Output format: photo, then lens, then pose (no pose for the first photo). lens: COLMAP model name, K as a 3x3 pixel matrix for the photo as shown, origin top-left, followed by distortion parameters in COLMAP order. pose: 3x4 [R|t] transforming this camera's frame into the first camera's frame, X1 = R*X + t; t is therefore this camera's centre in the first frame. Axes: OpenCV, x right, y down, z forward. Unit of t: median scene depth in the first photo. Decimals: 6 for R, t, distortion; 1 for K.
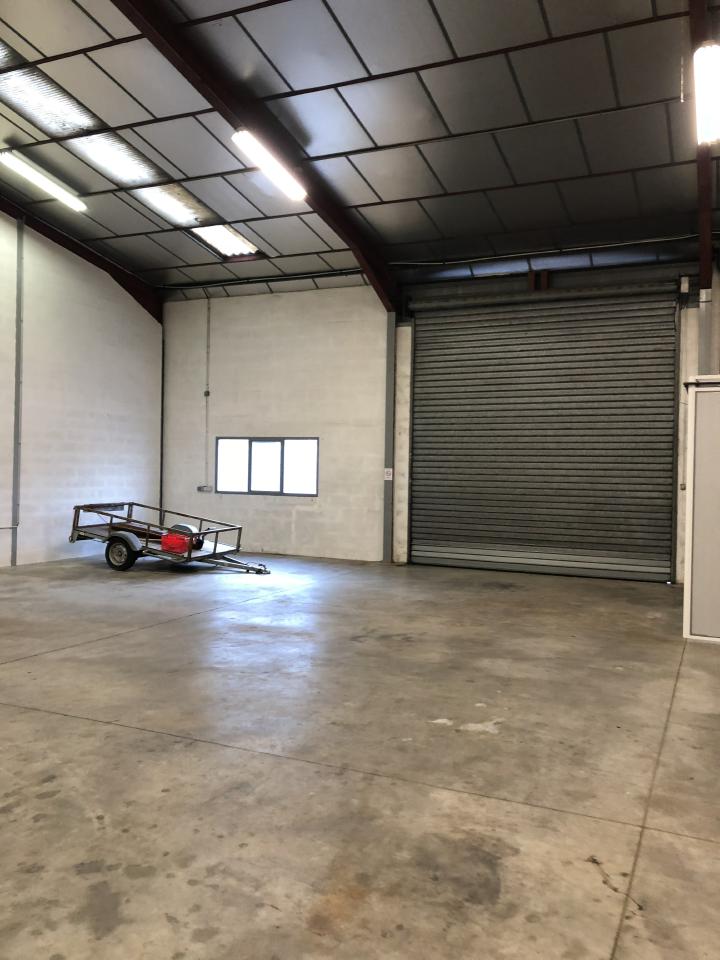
lens RADIAL K [[774.0, 0, 360.0], [0, 774.0, 480.0], [0, 0, 1]] dist [0.051072, -0.048238]
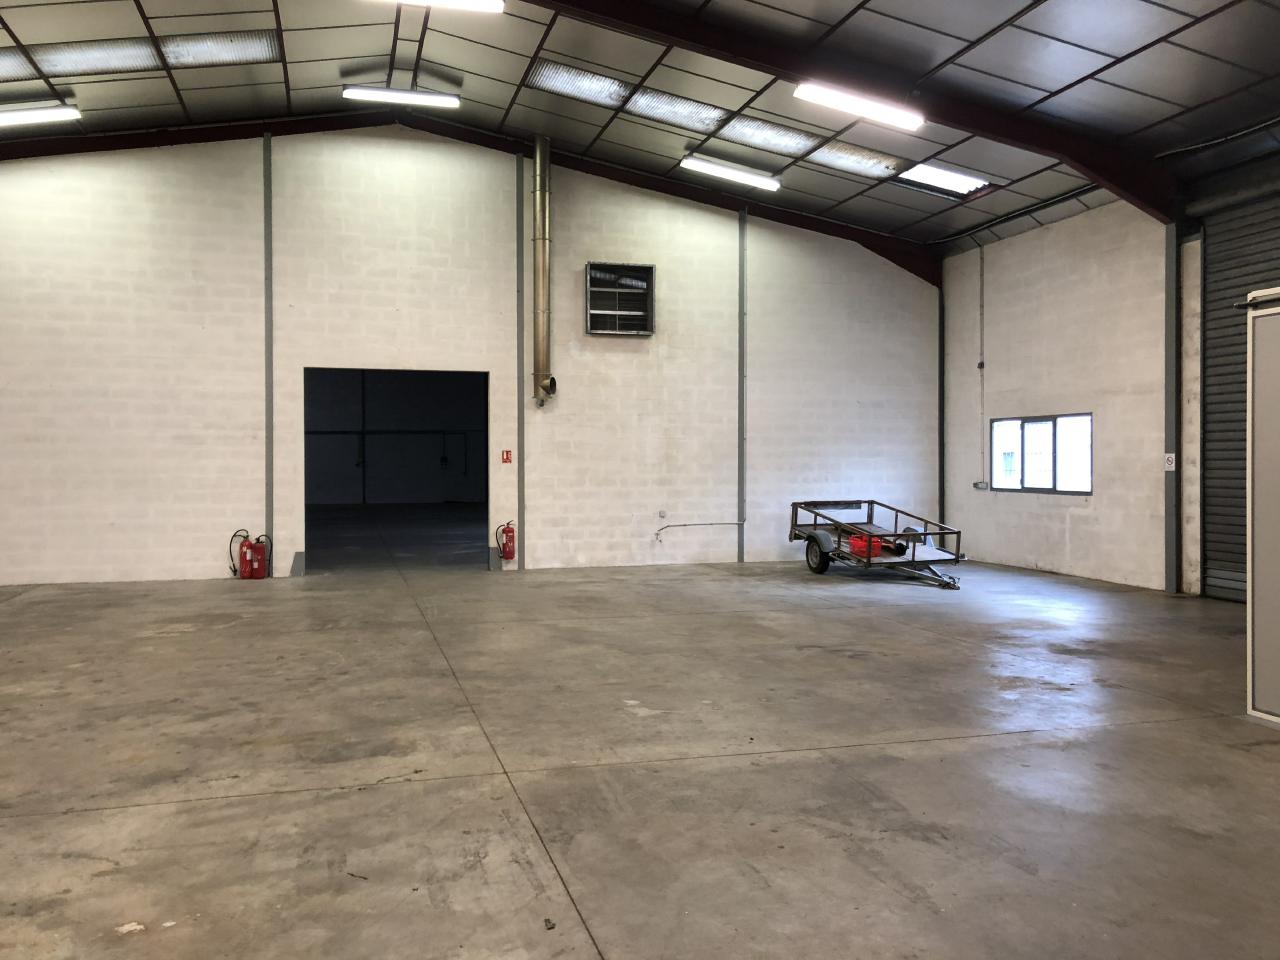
lens RADIAL K [[1031.9, 0, 640.0], [0, 1031.9, 480.0], [0, 0, 1]] dist [0.051072, -0.048238]
pose [[0.642654, -0.006992, -0.766125, 0.440125], [0.004924, 0.999975, -0.004995, 0.010651], [0.766141, -0.000562, 0.642673, 0.056425]]
